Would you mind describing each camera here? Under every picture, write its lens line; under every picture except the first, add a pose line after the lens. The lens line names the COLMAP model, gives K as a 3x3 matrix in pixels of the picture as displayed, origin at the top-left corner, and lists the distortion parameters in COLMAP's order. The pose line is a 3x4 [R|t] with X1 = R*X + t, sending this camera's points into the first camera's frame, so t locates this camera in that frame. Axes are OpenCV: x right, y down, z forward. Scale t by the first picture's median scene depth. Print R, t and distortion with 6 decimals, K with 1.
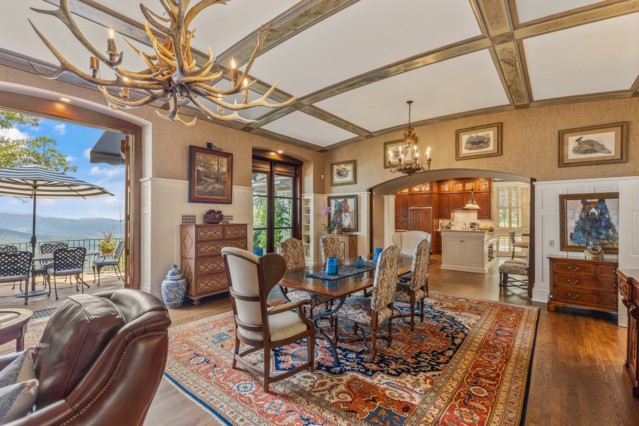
lens RADIAL K [[289.6, 0, 319.5], [0, 289.6, 213.0], [0, 0, 1]] dist [-0.000763, 0.000609]
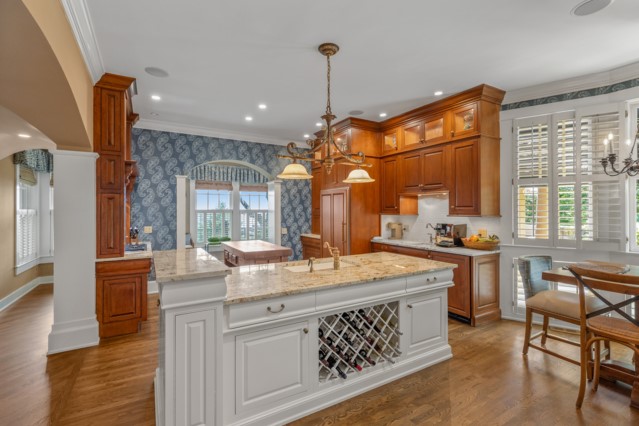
lens RADIAL K [[289.6, 0, 319.5], [0, 289.6, 213.0], [0, 0, 1]] dist [-0.000763, 0.000609]
pose [[0.937169, 0.000715, -0.348874, 0.515091], [0.007598, 0.999719, 0.022458, 0.009961], [0.348792, -0.023697, 0.936900, 0.586618]]
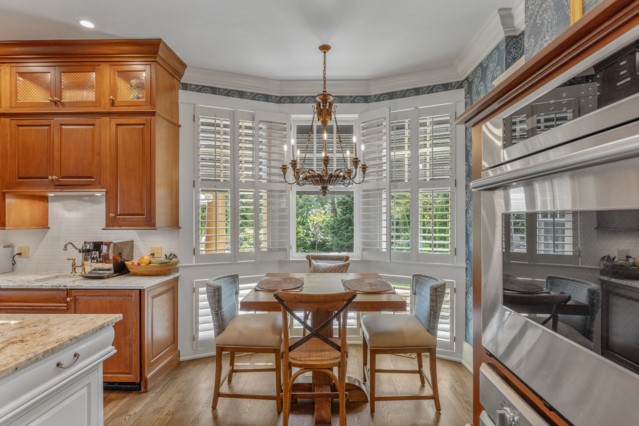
lens RADIAL K [[327.5, 0, 319.5], [0, 327.5, 213.0], [0, 0, 1]] dist [-0.000298, 0.001011]
pose [[0.799177, 0.004294, 0.601080, 0.519945], [-0.002328, 0.999989, -0.004049, 0.010689], [-0.601091, 0.001837, 0.799178, 0.674502]]
